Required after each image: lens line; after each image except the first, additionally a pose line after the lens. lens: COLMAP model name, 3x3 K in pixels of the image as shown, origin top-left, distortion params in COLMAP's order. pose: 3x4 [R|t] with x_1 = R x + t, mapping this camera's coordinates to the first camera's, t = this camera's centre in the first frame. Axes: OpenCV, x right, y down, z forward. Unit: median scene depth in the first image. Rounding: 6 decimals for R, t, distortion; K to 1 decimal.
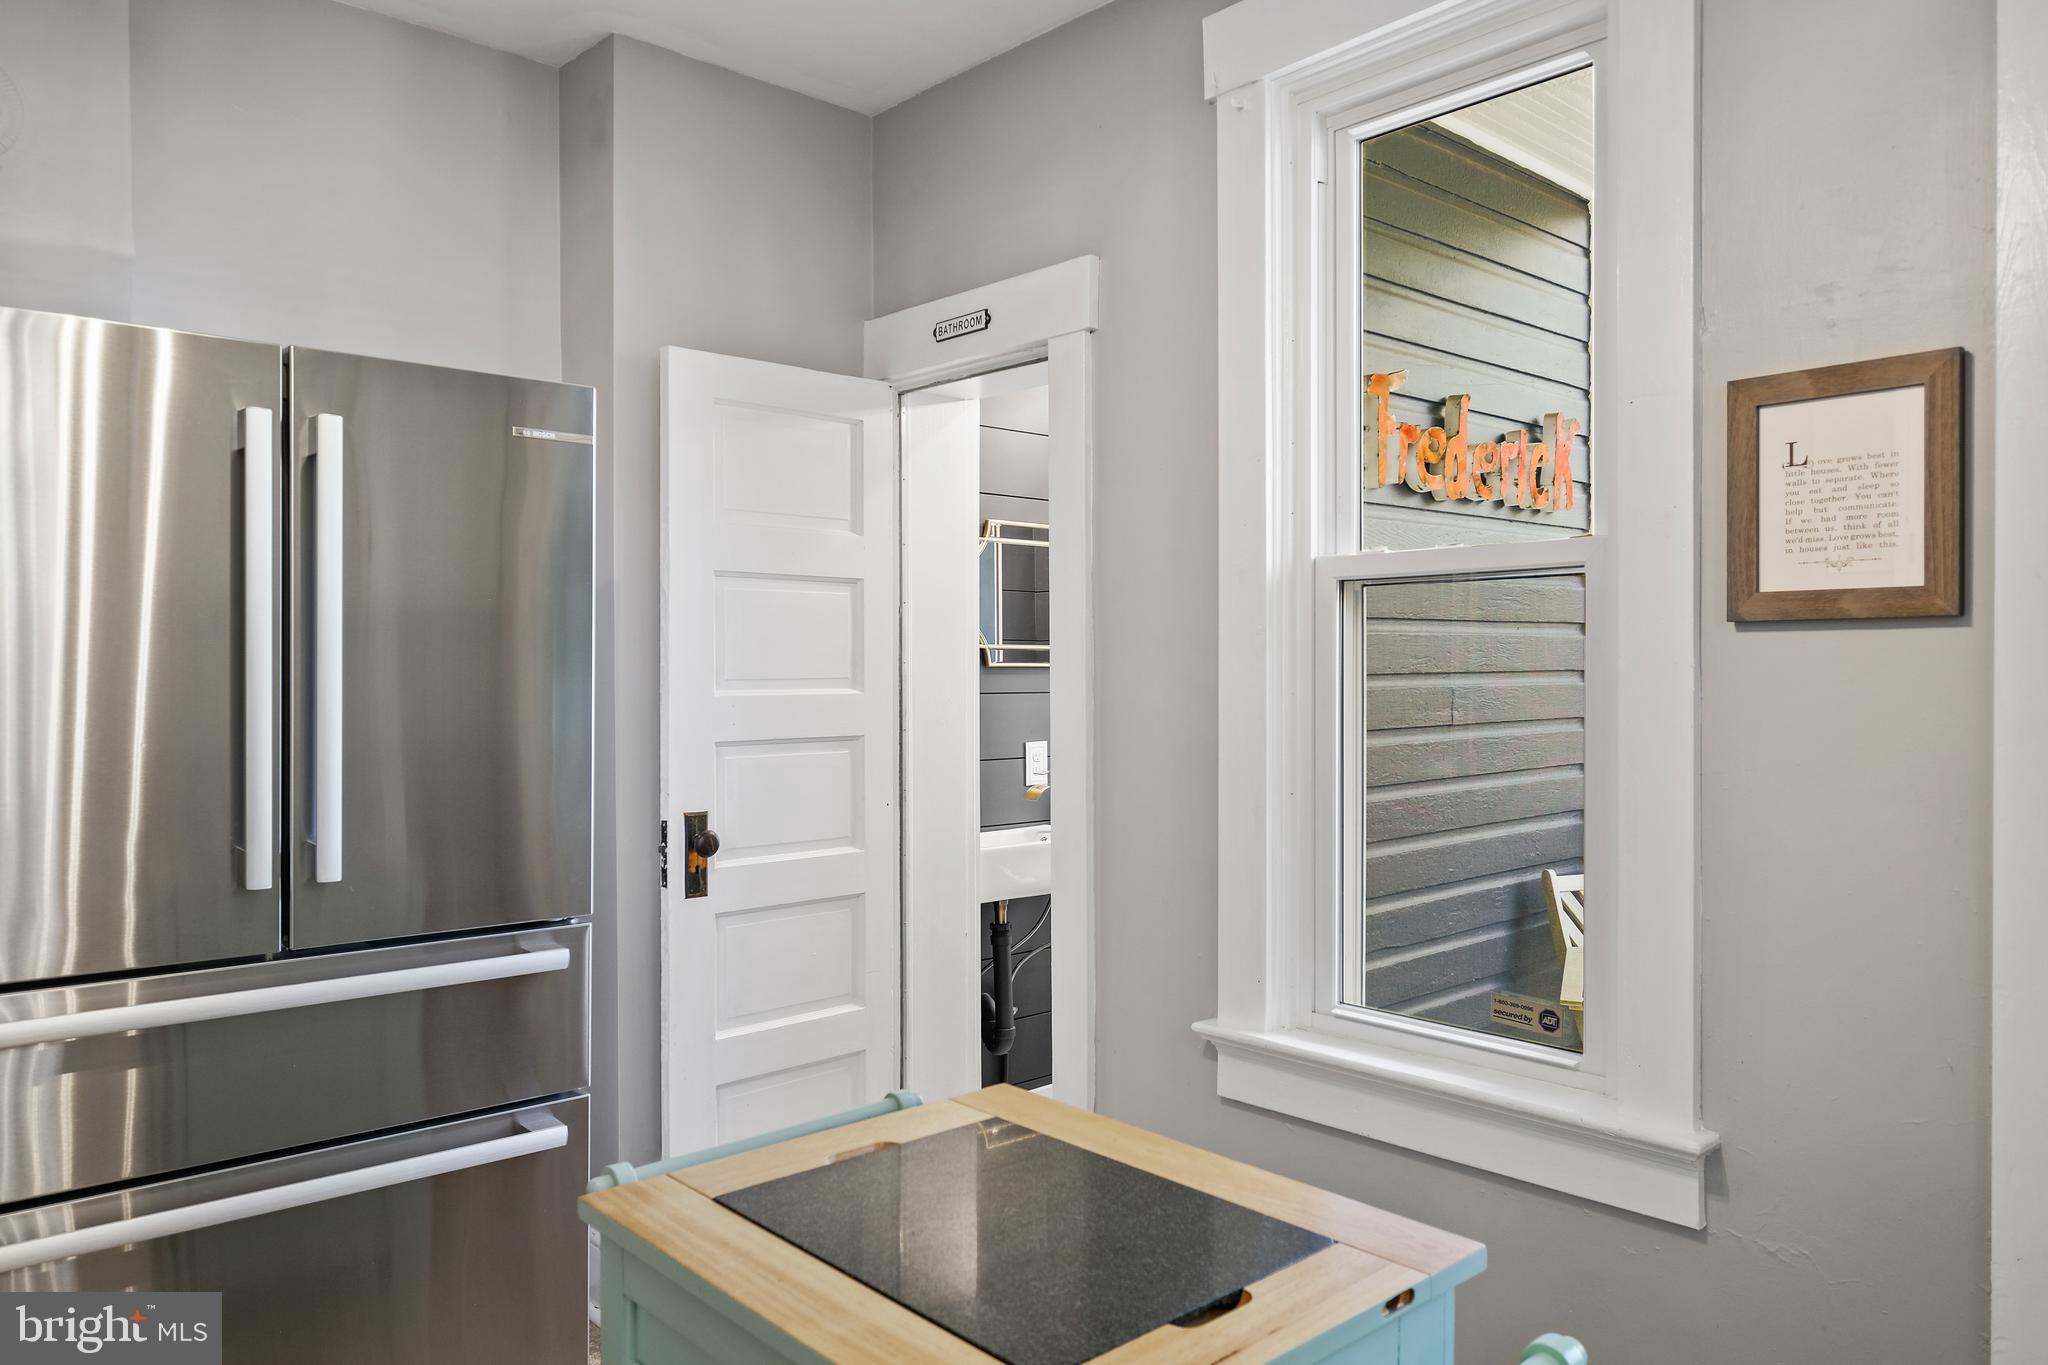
lens RADIAL K [[1428.4, 0, 1022.5], [0, 1428.4, 679.9], [0, 0, 1]] dist [0.007883, 0.000307]
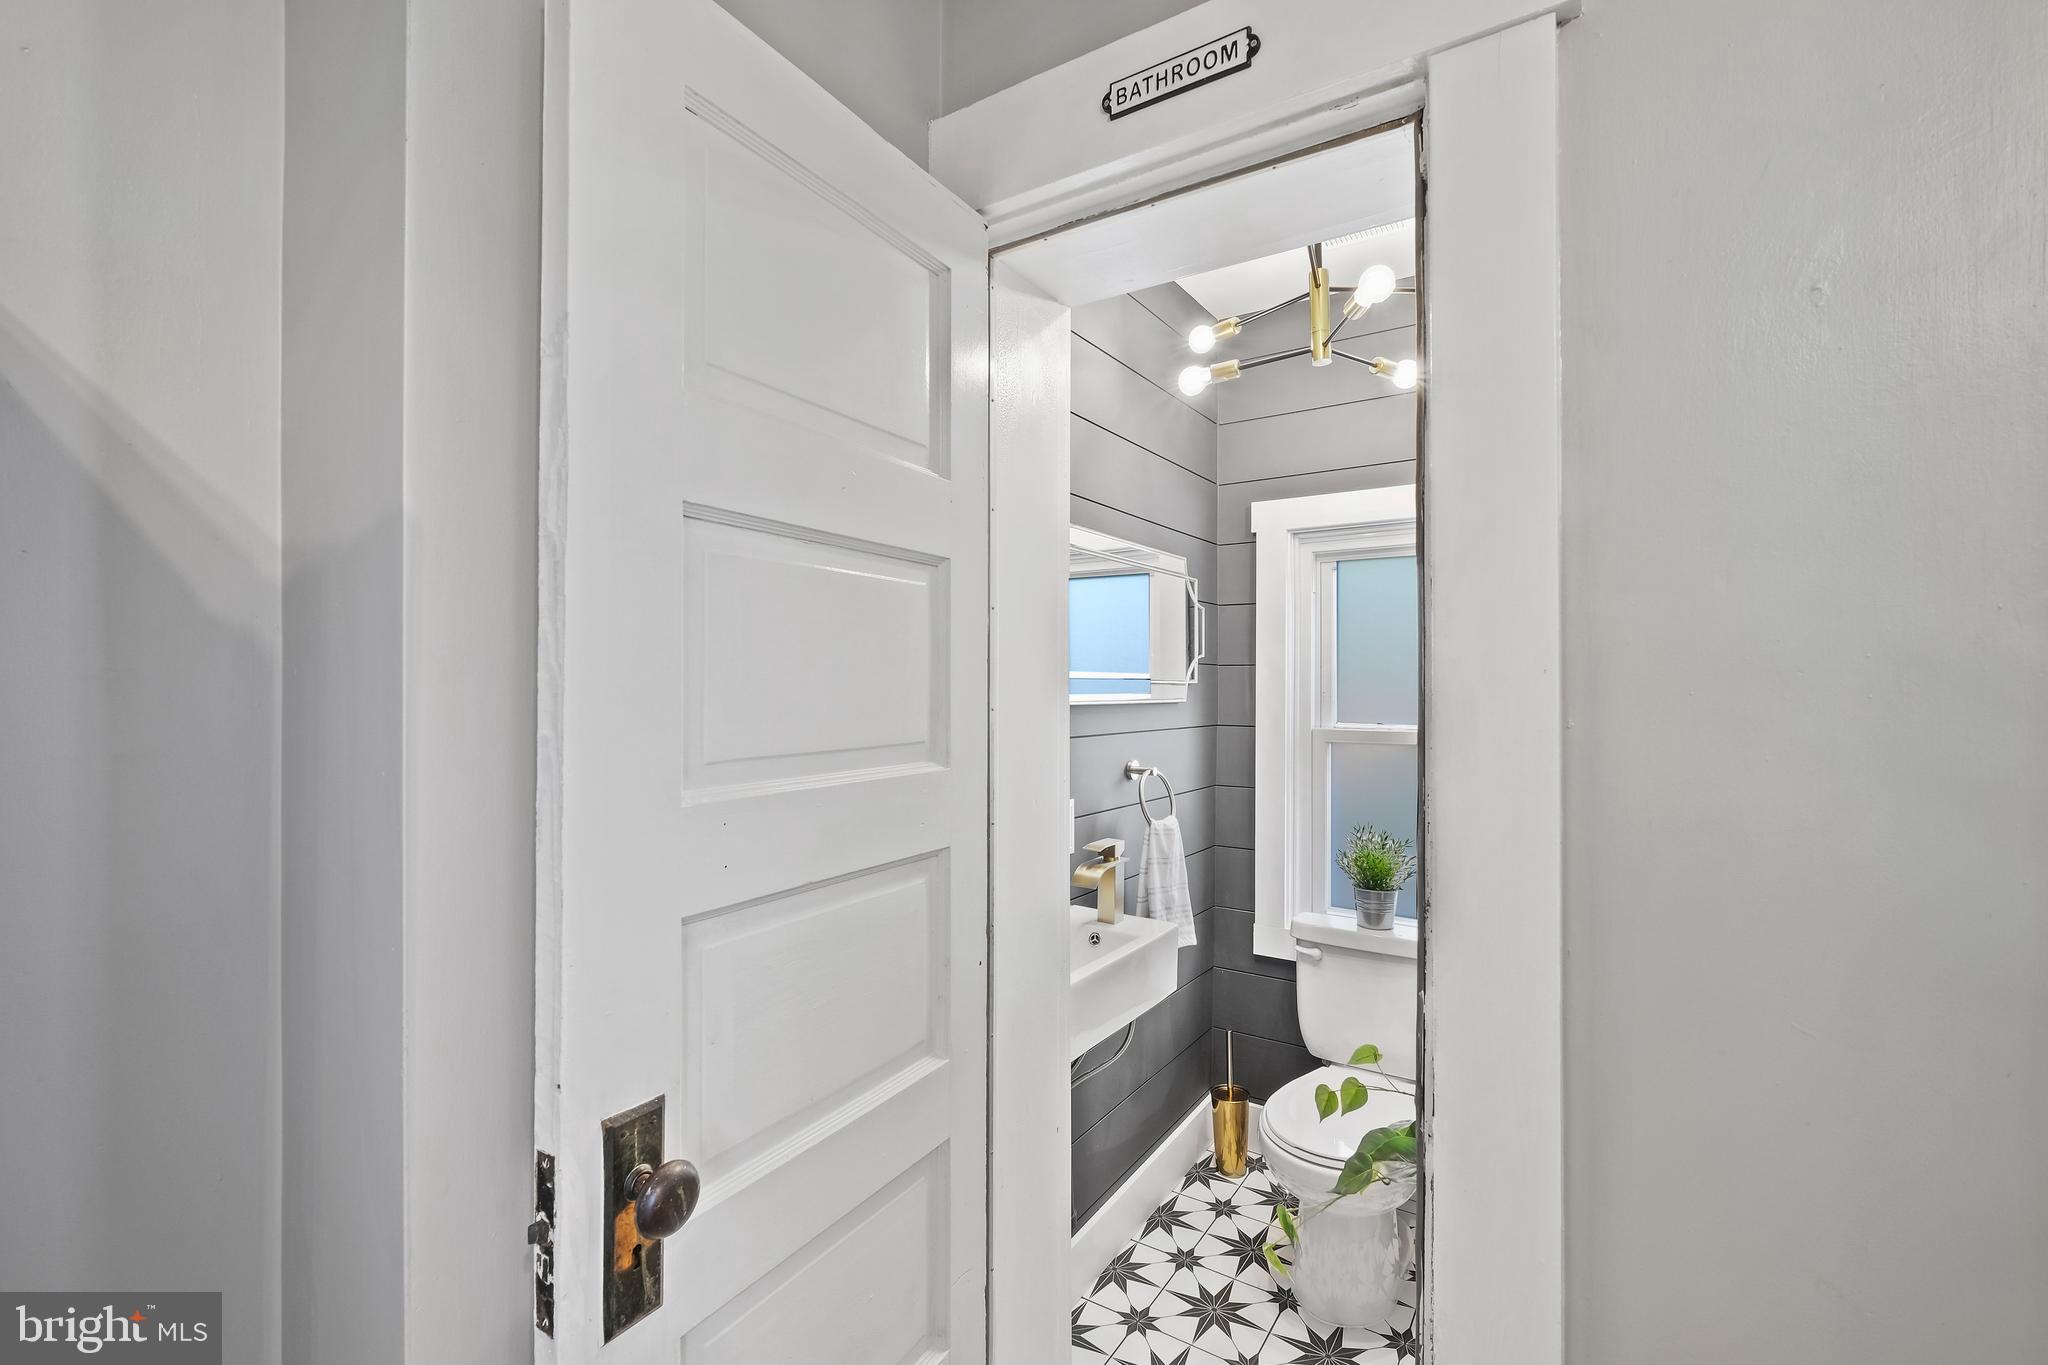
lens RADIAL K [[914.8, 0, 1023.6], [0, 914.8, 676.9], [0, 0, 1]] dist [0.000955, 0.000523]
pose [[0.970257, 0.009325, 0.241899, -0.185306], [-0.007872, 0.999945, -0.006972, -0.025602], [-0.241951, 0.004860, 0.970276, 0.723975]]
